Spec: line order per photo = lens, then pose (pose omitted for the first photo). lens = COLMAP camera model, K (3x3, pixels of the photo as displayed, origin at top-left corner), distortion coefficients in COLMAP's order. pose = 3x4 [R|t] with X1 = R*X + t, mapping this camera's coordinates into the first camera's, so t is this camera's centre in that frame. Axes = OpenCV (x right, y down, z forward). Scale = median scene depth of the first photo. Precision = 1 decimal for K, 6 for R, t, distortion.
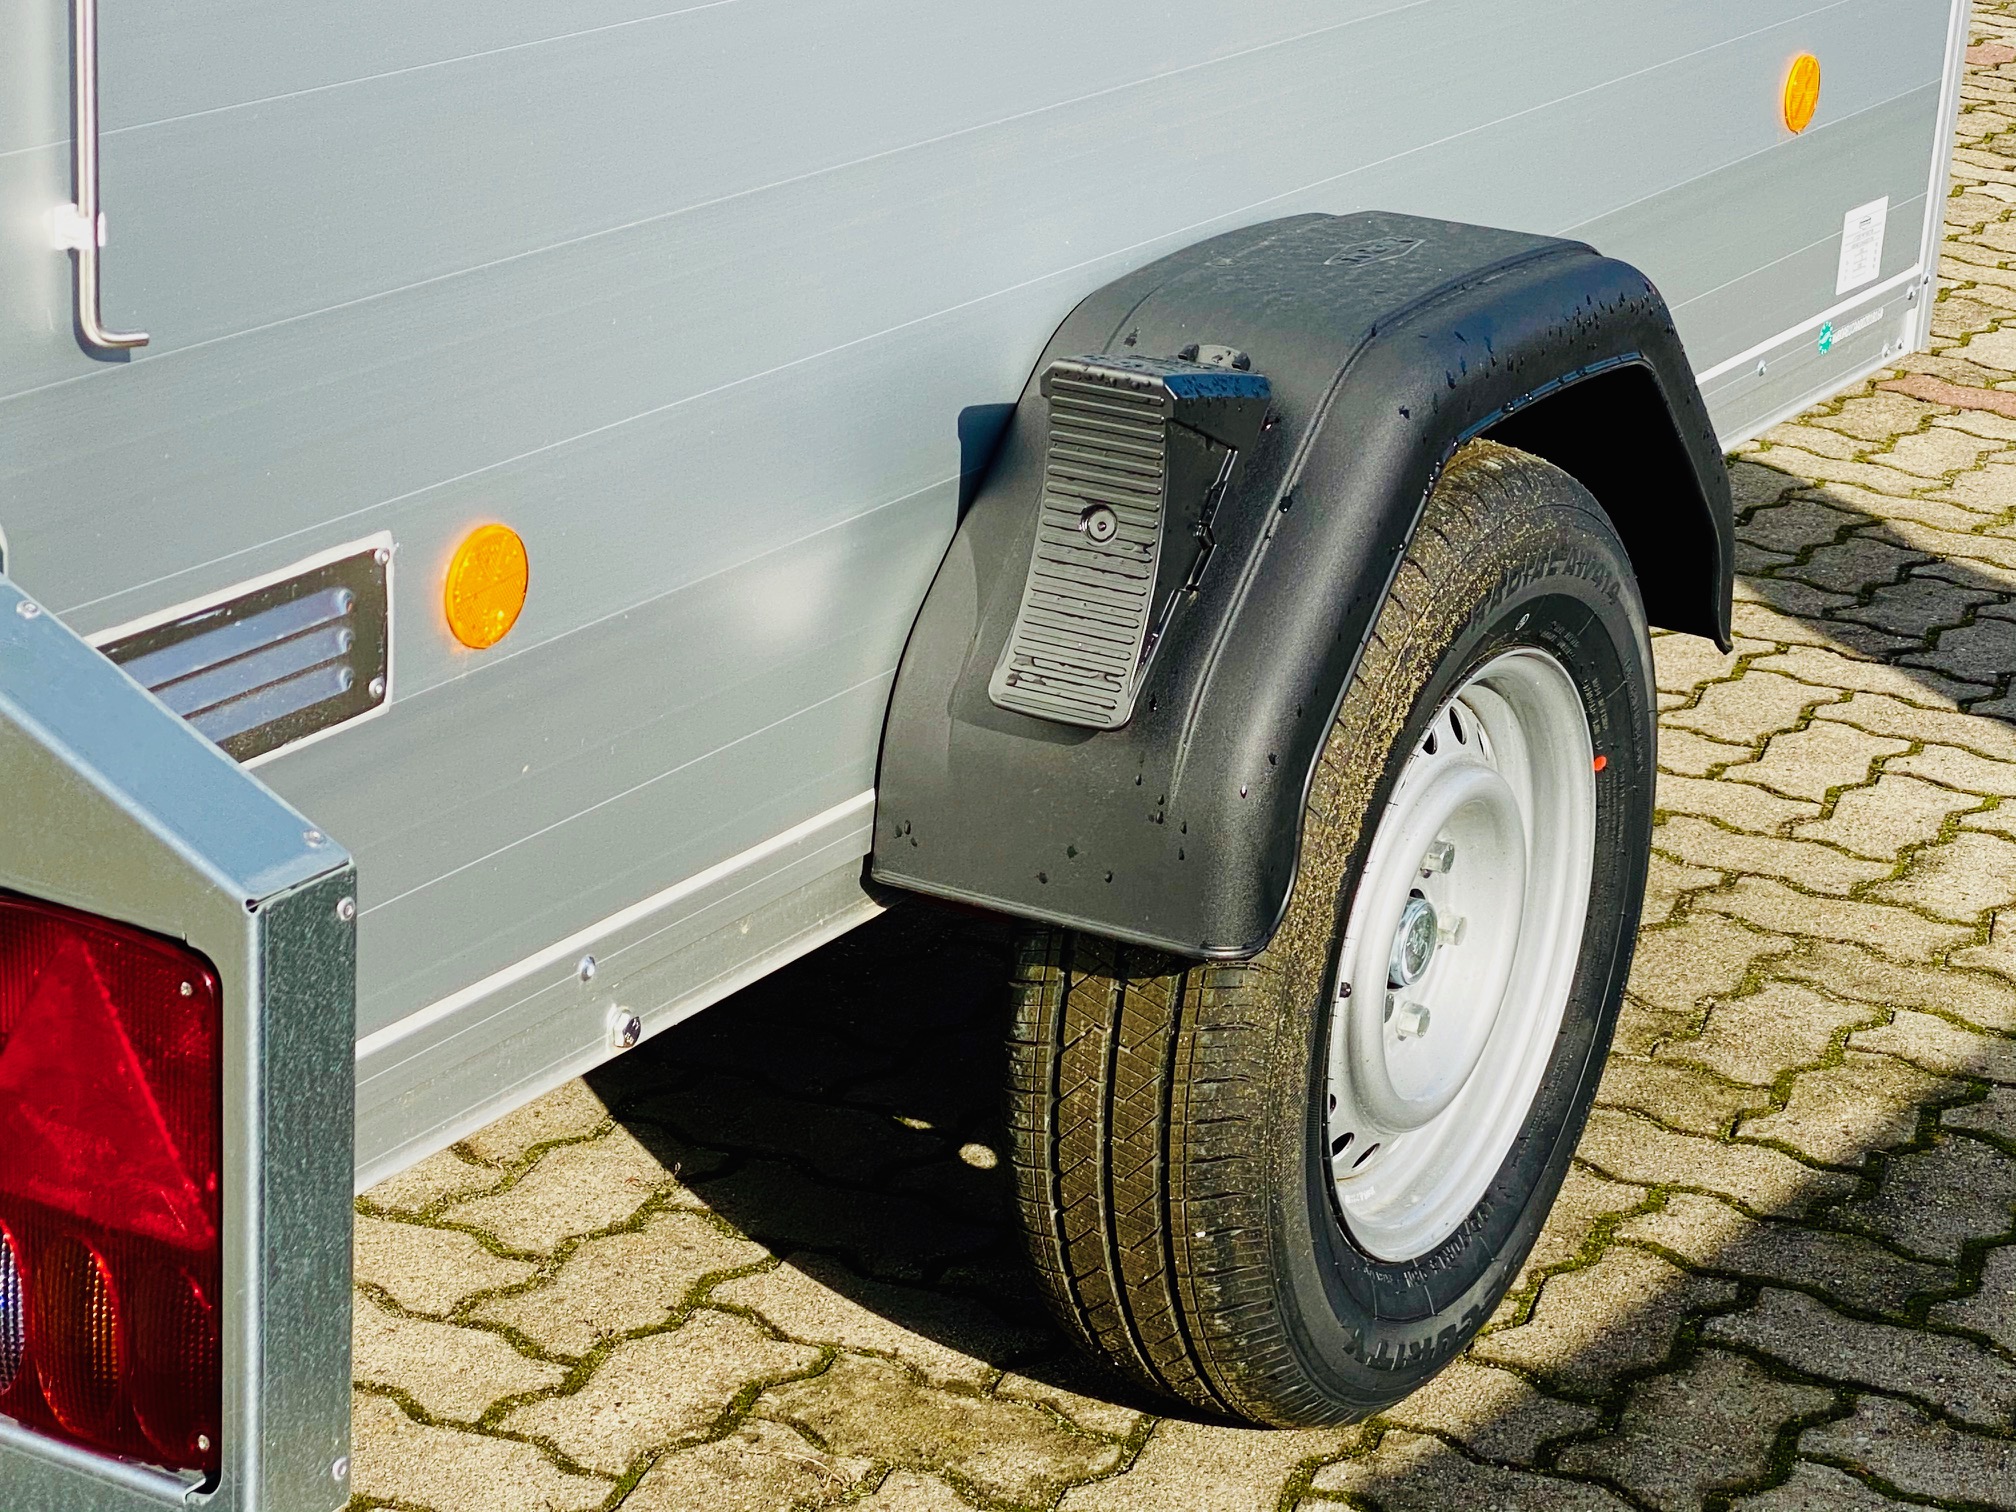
lens RADIAL K [[4448.7, 0, 1008.0], [0, 4448.7, 756.0], [0, 0, 1]] dist [0.066973, 0.192620]
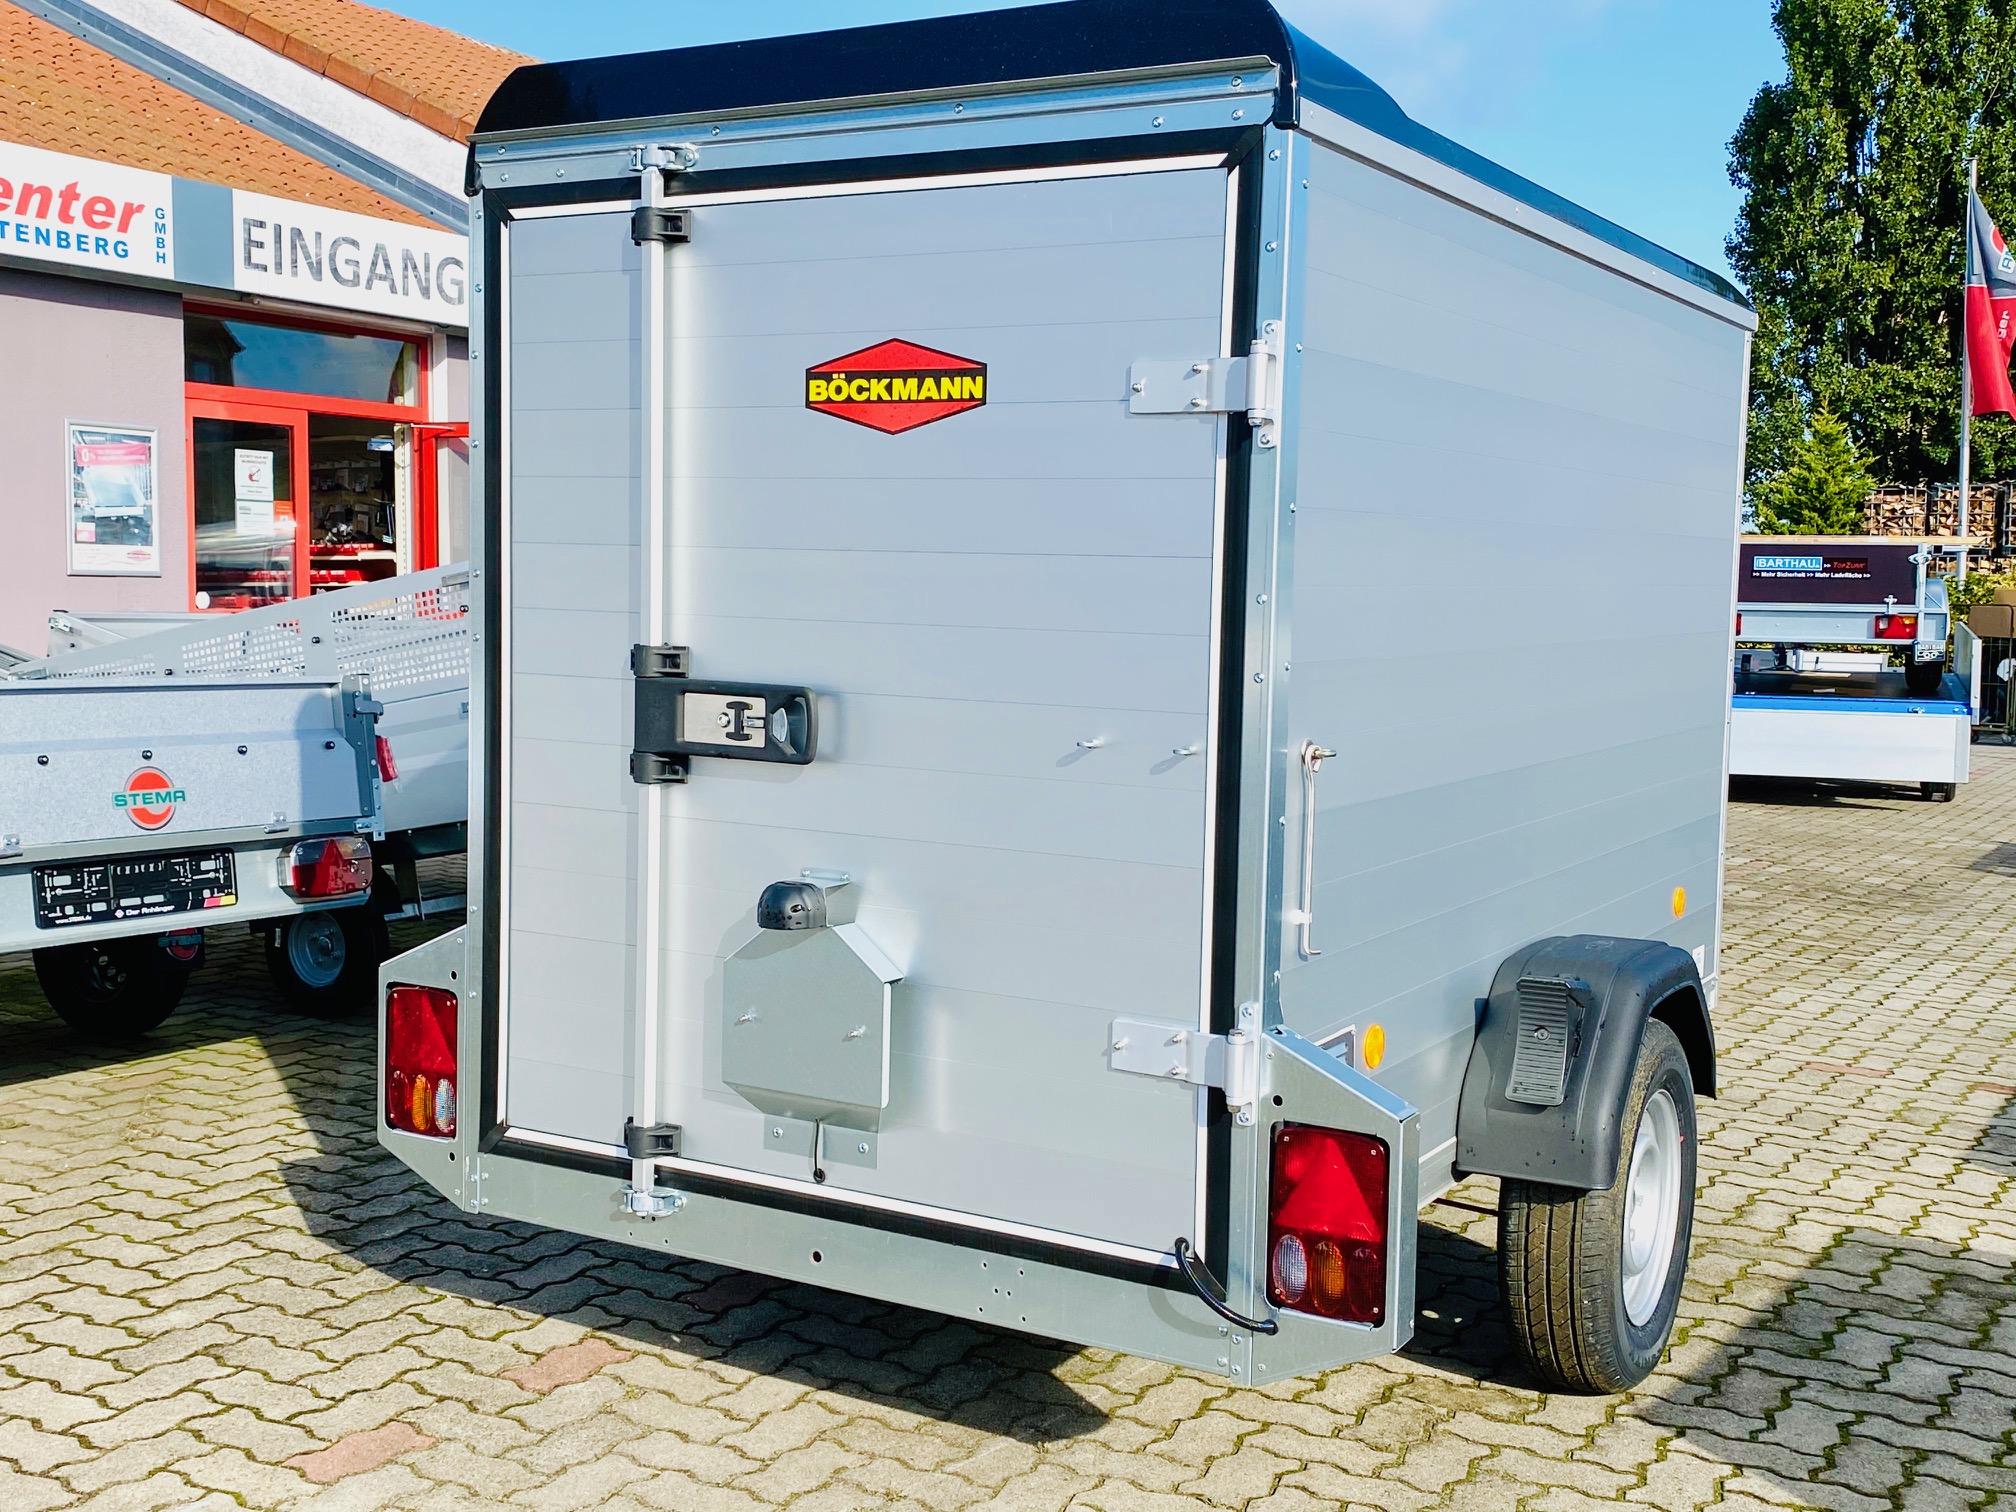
lens RADIAL K [[2203.7, 0, 1008.0], [0, 2203.7, 756.0], [0, 0, 1]] dist [0.129005, -0.413581]
pose [[0.999454, -0.033009, -0.001283, -0.269921], [0.031655, 0.968102, -0.248548, 0.101550], [0.009446, 0.248371, 0.968619, -0.363523]]
